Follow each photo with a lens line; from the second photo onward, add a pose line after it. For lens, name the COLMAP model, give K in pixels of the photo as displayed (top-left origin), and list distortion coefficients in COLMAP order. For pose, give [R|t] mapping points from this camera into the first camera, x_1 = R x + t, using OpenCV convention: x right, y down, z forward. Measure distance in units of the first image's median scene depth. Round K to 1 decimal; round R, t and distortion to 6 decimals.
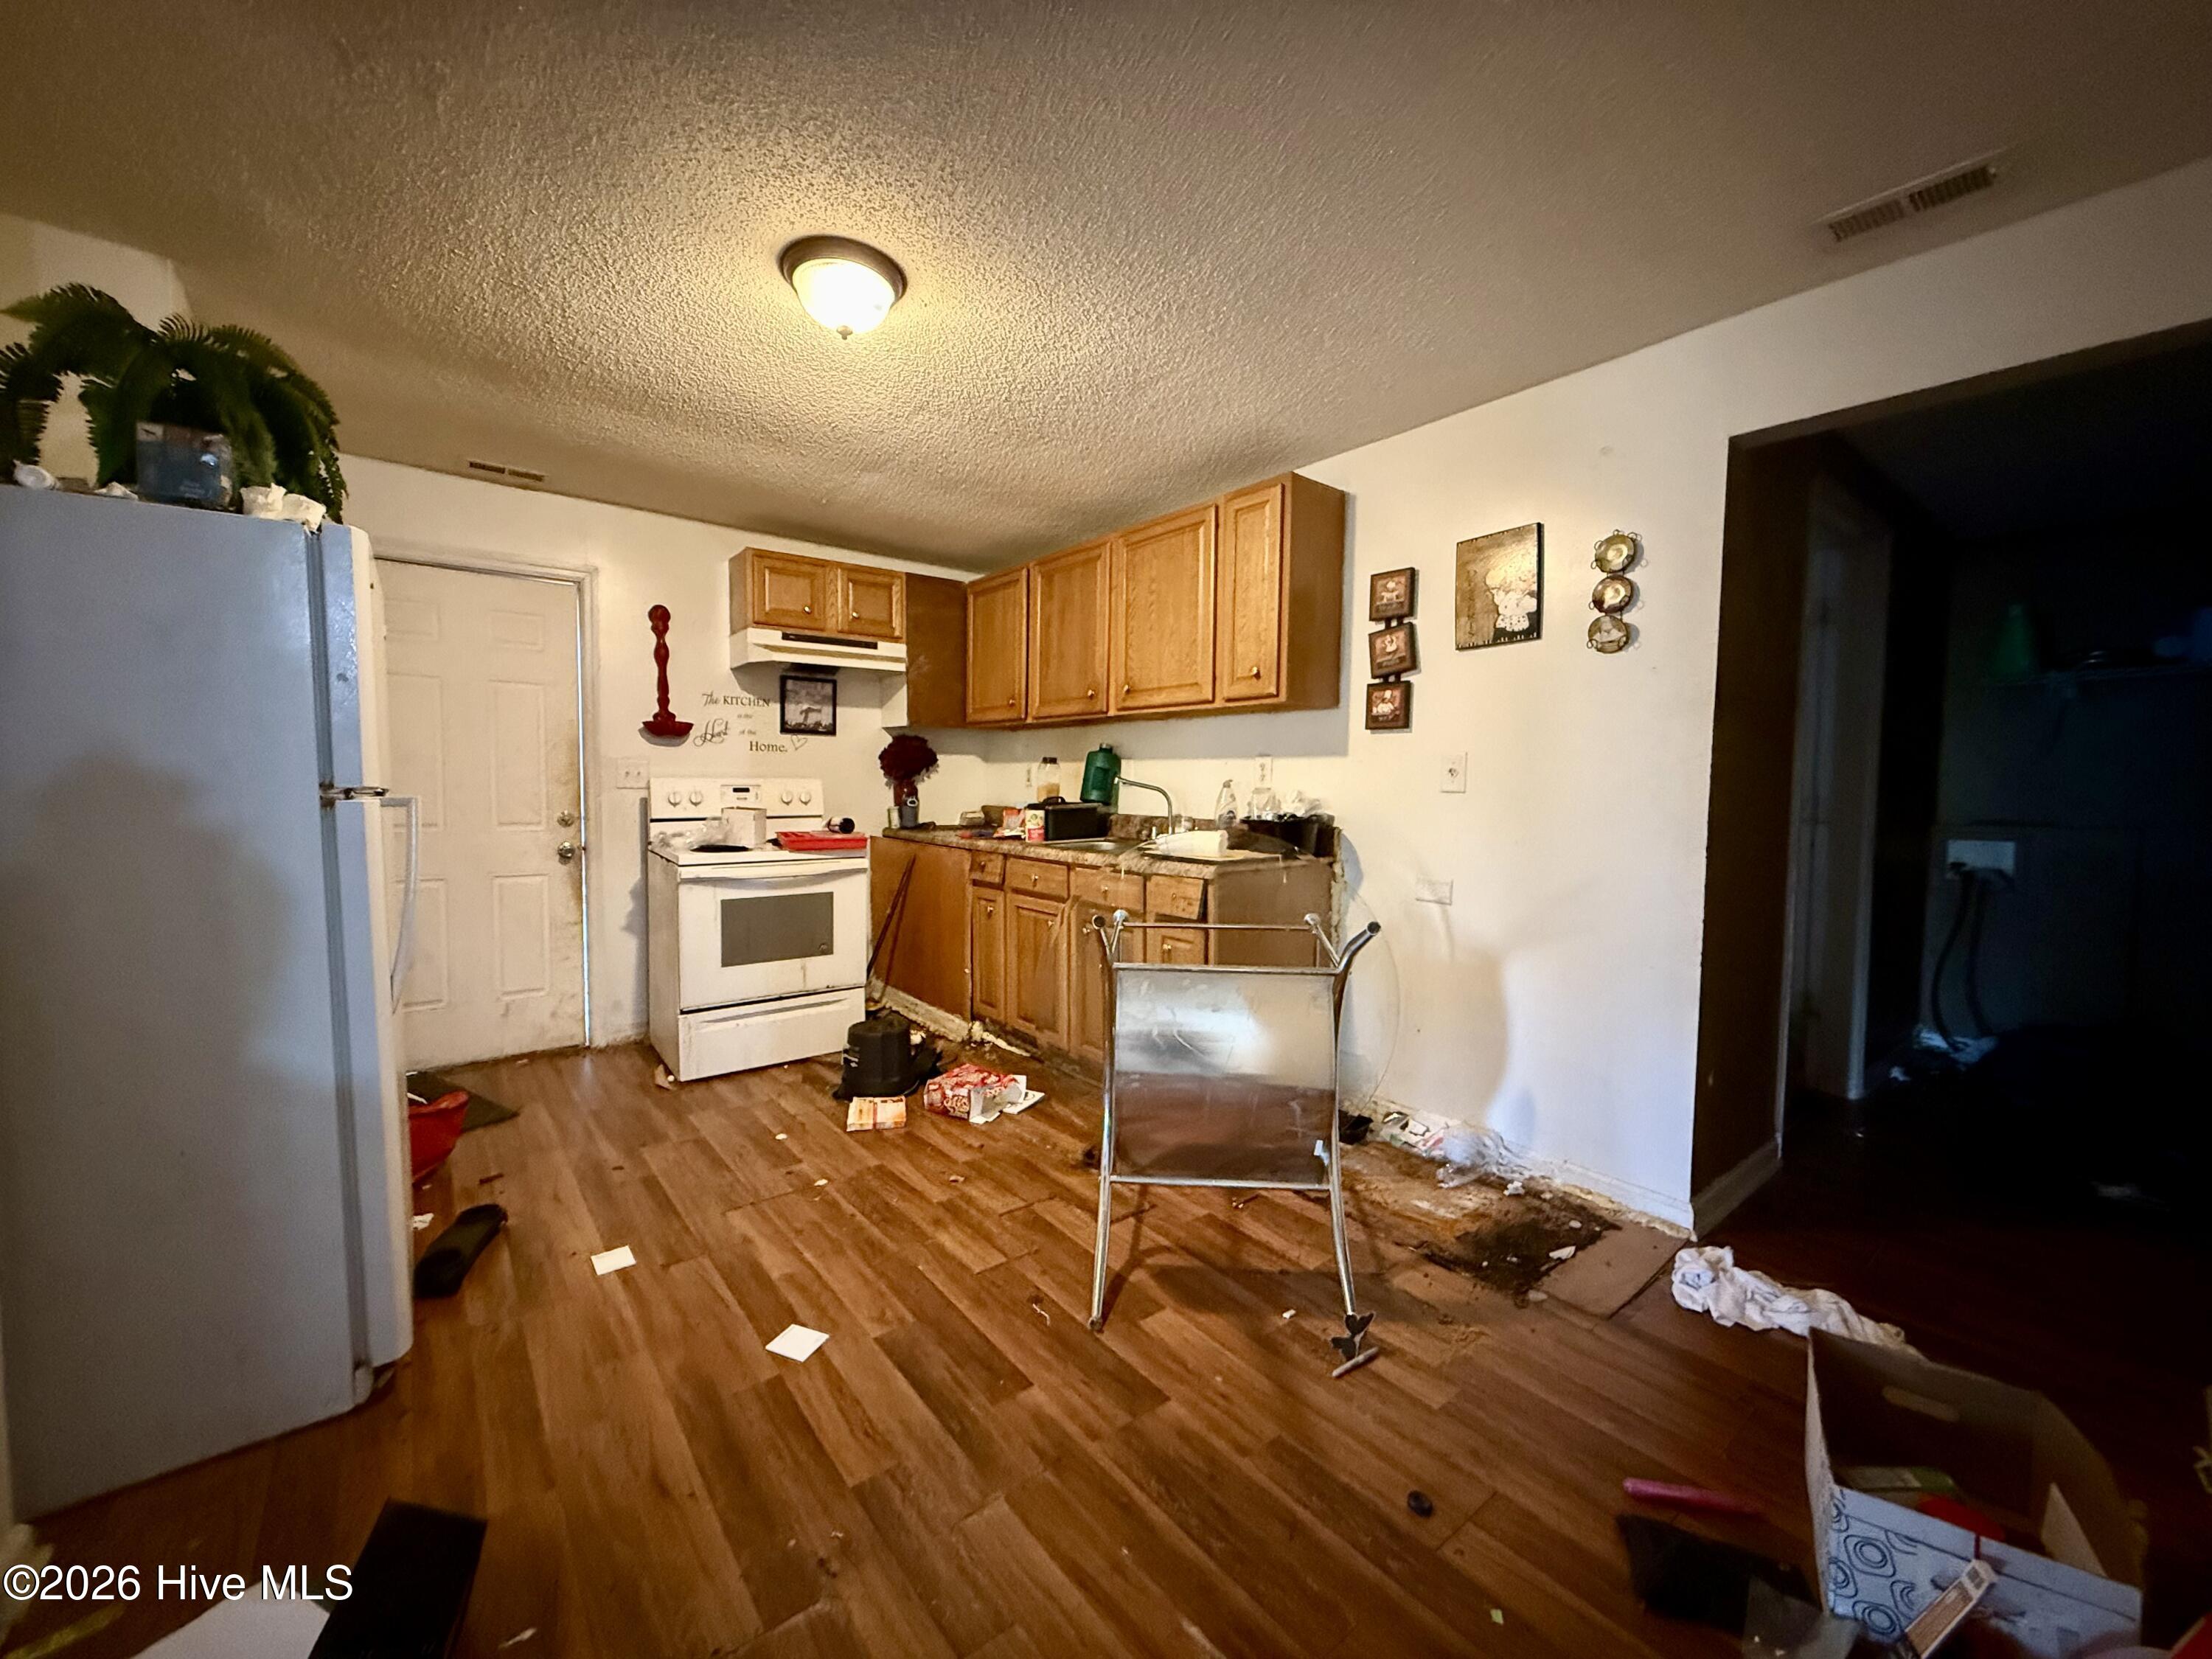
lens RADIAL K [[876.7, 0, 1099.9], [0, 876.7, 829.1], [0, 0, 1]] dist [-0.000464, 0.000064]
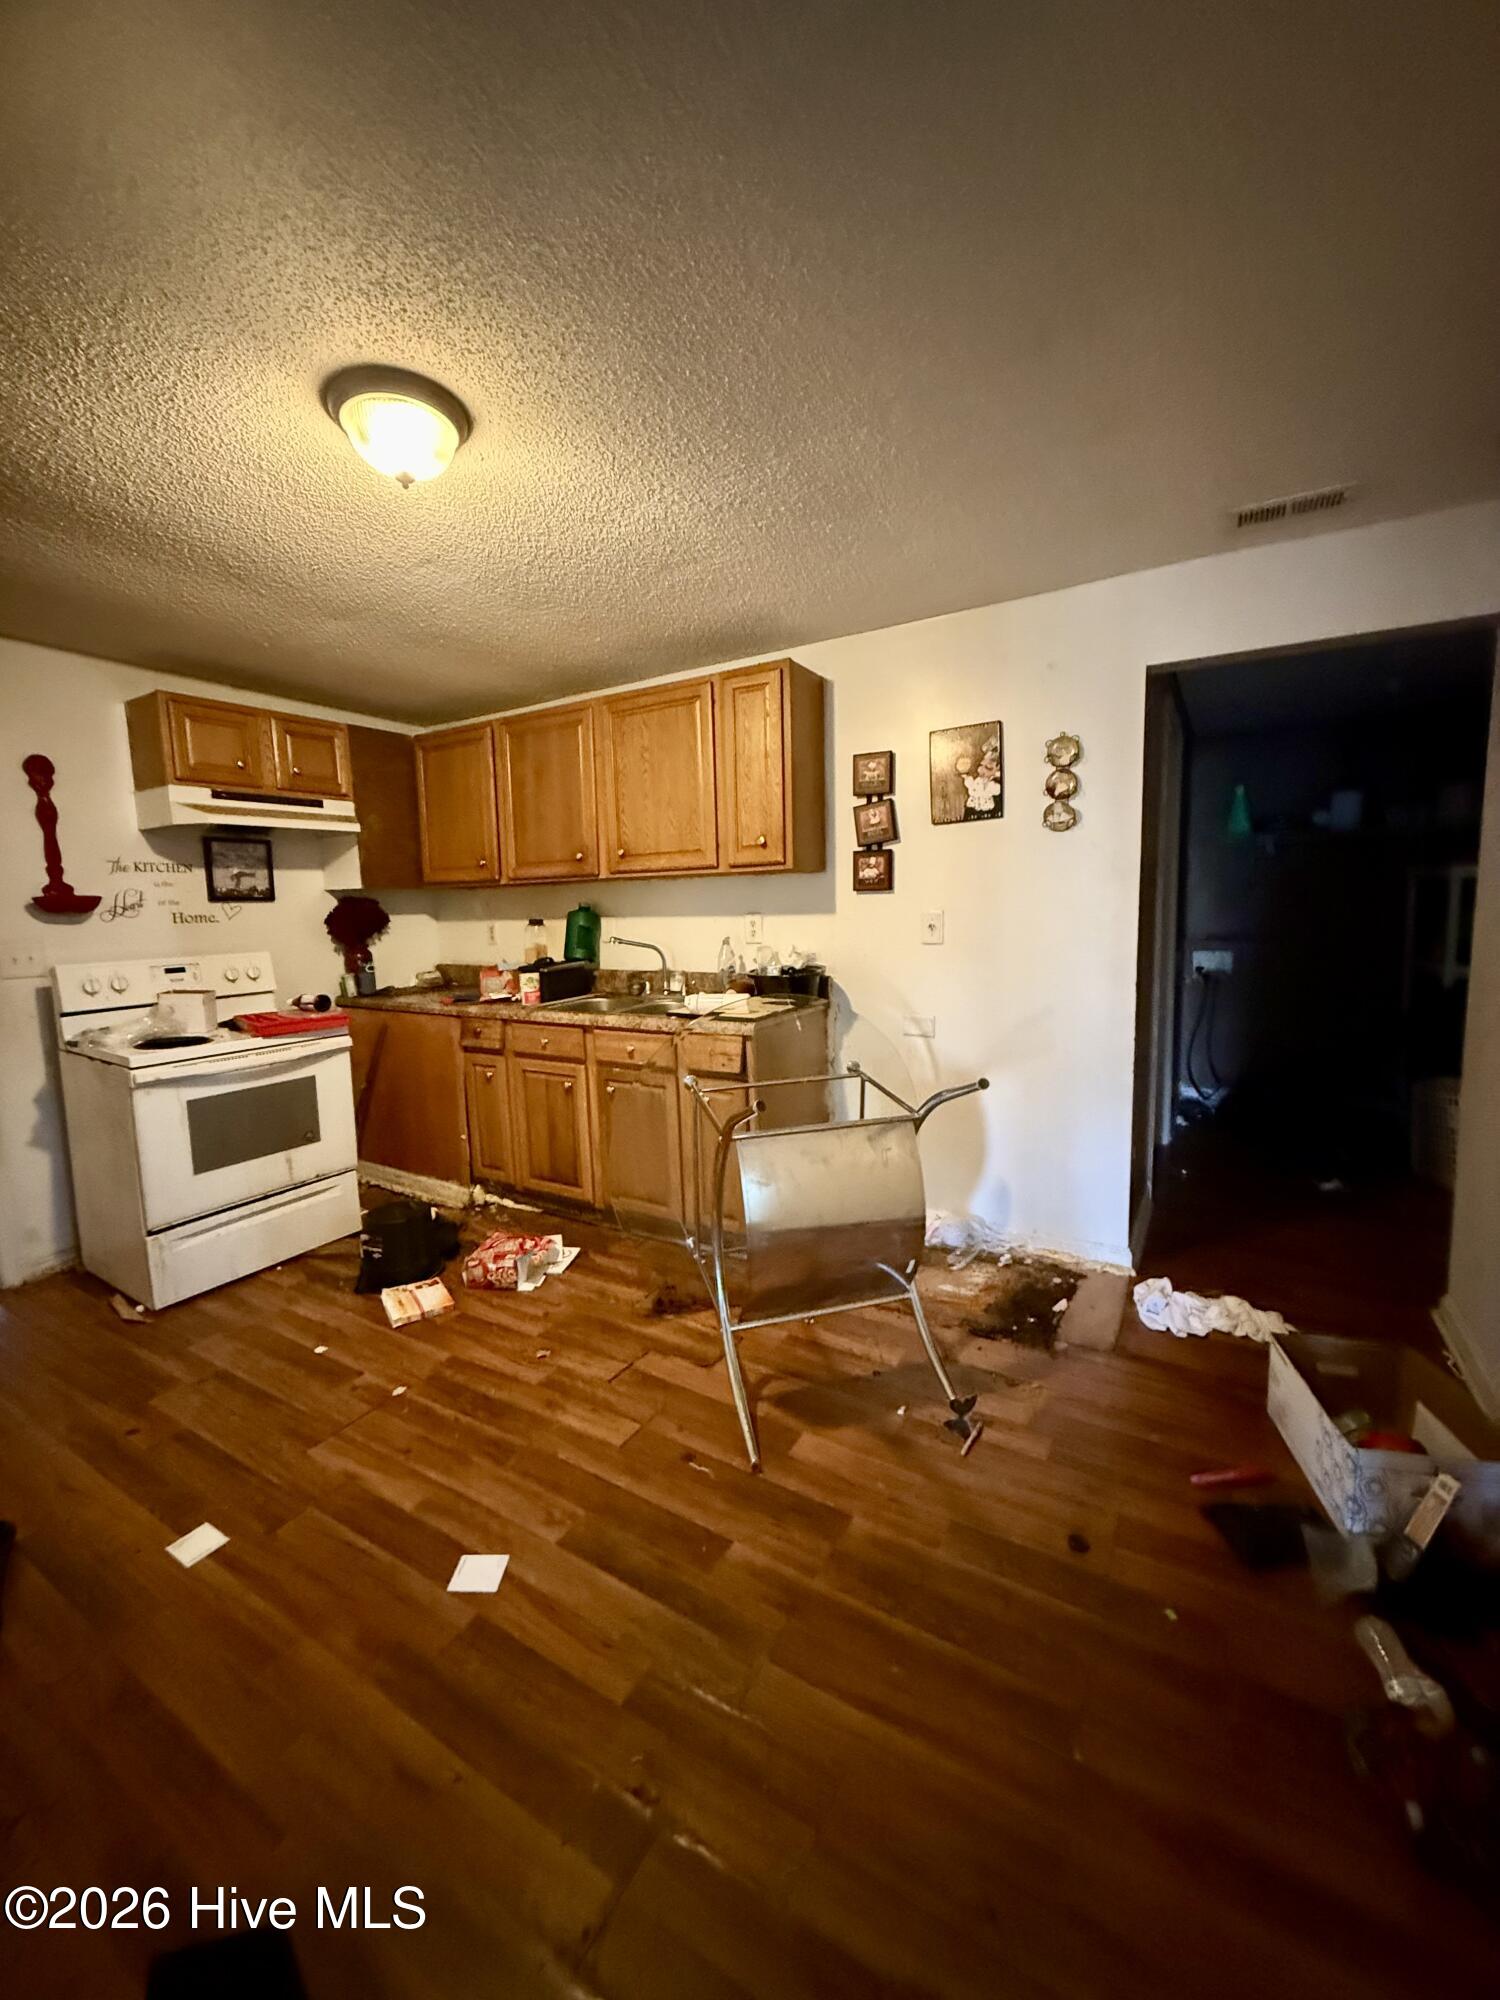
lens RADIAL K [[792.7, 0, 741.5], [0, 792.7, 996.2], [0, 0, 1]] dist [-0.000464, 0.000064]
pose [[0.934982, -0.076499, 0.346347, -0.202654], [0.055468, 0.995986, 0.070250, -0.056440], [-0.350331, -0.046471, 0.935472, 0.069538]]
